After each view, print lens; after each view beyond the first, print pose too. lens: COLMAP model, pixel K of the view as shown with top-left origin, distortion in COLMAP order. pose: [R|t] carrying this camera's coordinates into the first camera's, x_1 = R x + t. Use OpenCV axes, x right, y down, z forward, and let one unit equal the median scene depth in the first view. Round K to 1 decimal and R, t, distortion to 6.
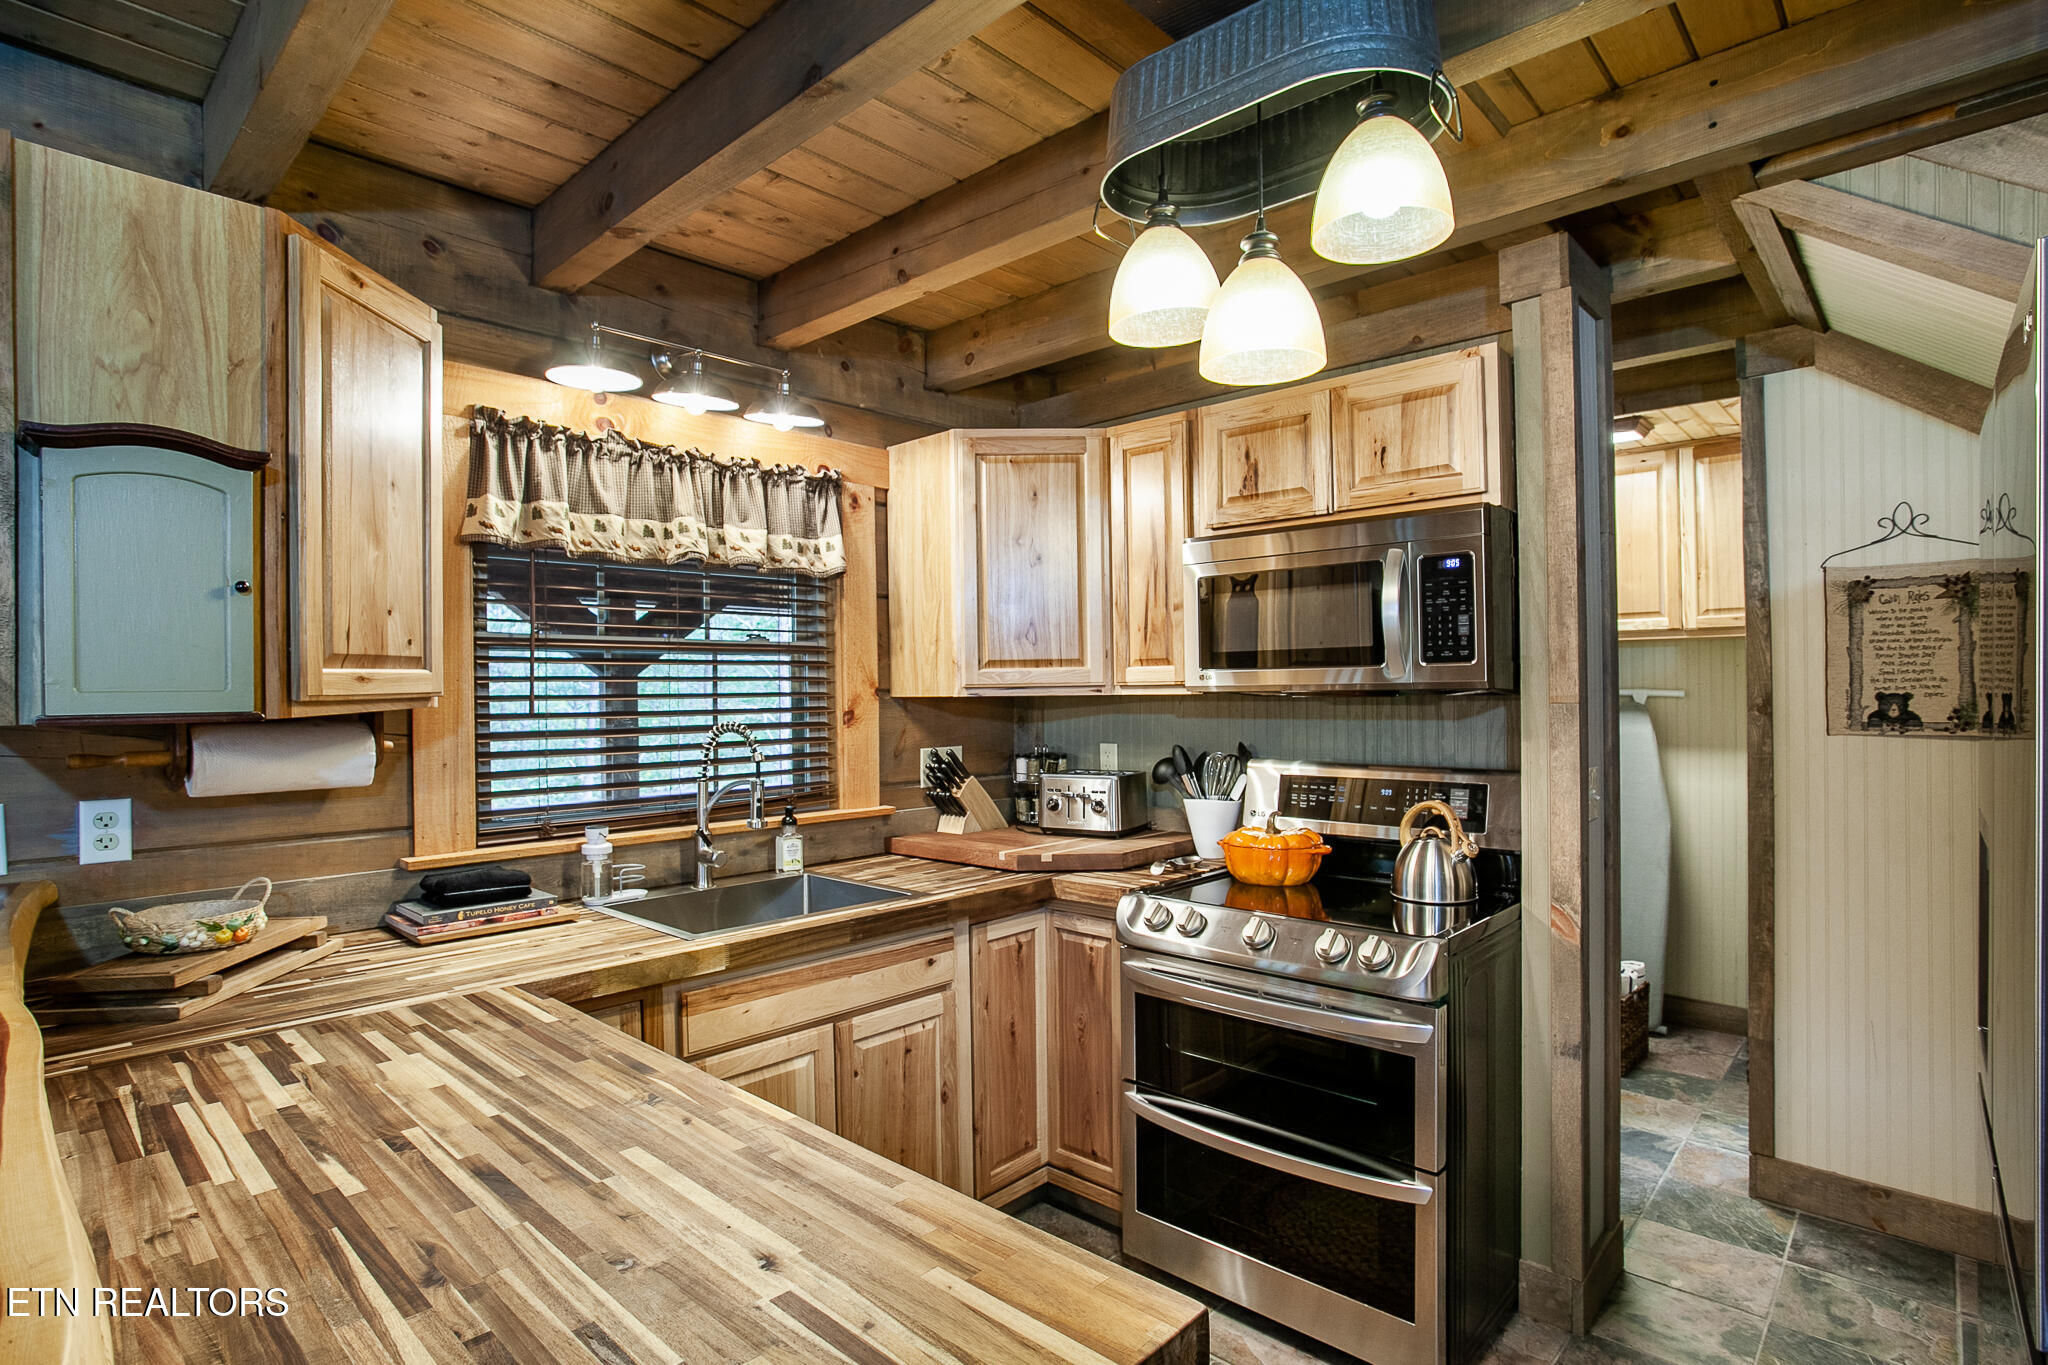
lens RADIAL K [[1003.5, 0, 1033.6], [0, 1003.5, 681.9], [0, 0, 1]] dist [-0.031309, 0.014987]
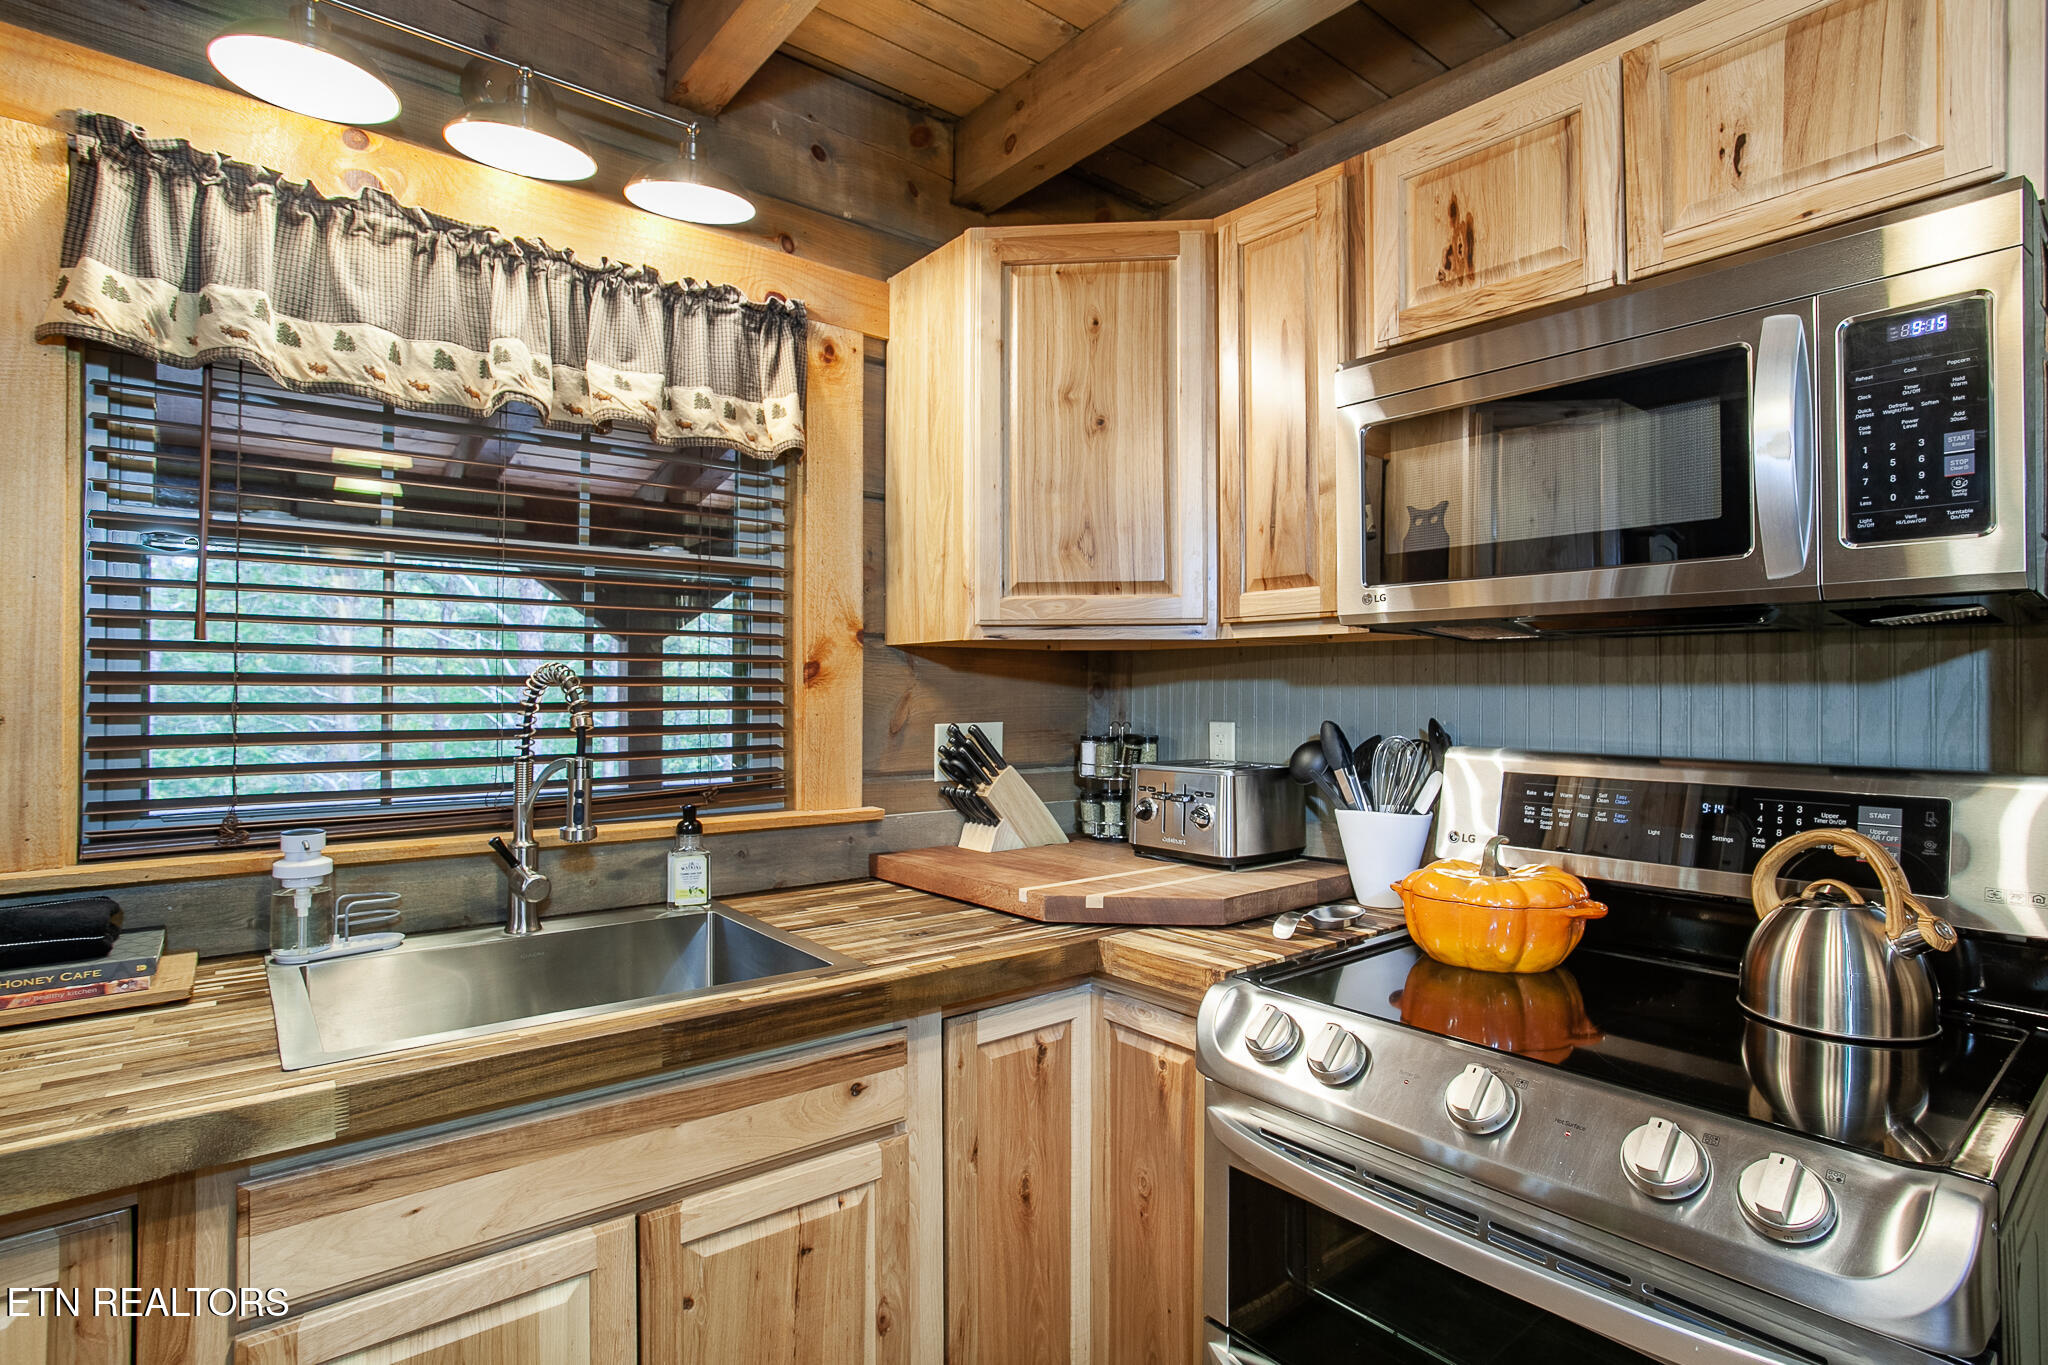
lens RADIAL K [[1003.5, 0, 1020.4], [0, 1003.5, 694.5], [0, 0, 1]] dist [-0.031309, 0.014987]
pose [[0.985707, 0.009577, -0.168194, 0.074872], [-0.006805, 0.999831, 0.017051, 0.044729], [0.168329, -0.015663, 0.985606, 0.435316]]
